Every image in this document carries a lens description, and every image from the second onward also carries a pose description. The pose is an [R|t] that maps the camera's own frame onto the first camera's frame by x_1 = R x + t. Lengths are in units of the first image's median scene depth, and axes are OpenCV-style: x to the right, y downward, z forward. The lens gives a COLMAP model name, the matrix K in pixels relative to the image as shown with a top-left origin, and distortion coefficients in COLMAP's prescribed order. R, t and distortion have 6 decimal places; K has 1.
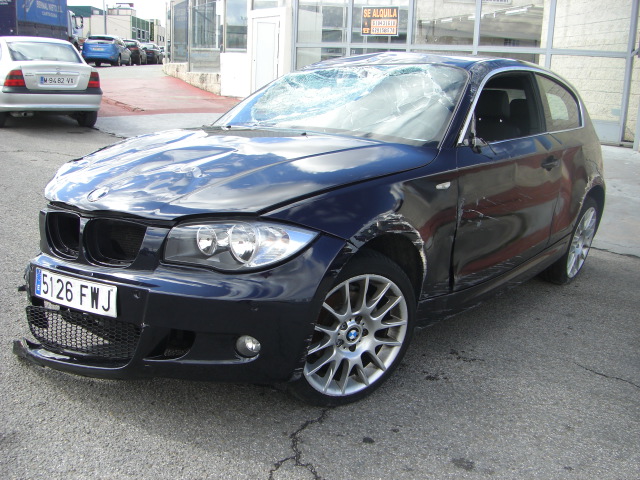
lens RADIAL K [[723.1, 0, 319.7], [0, 723.1, 266.0], [0, 0, 1]] dist [-0.161591, 0.077556]
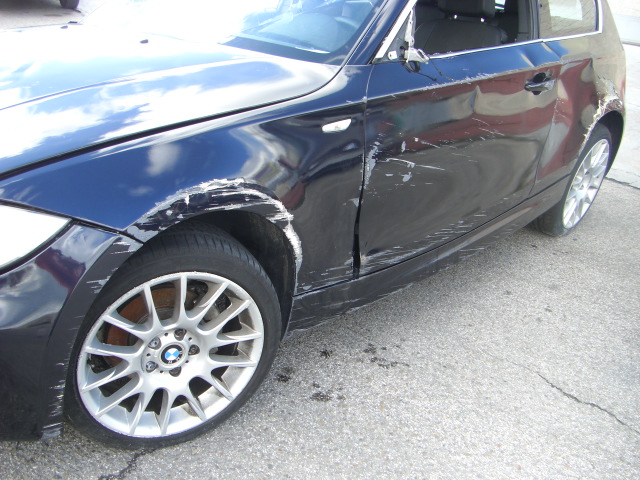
lens RADIAL K [[723.1, 0, 319.7], [0, 723.1, 266.0], [0, 0, 1]] dist [-0.161591, 0.077556]
pose [[0.997685, 0.047909, -0.048274, 0.185349], [-0.039677, 0.986479, 0.159014, -0.085500], [0.055239, -0.156730, 0.986095, 0.321369]]
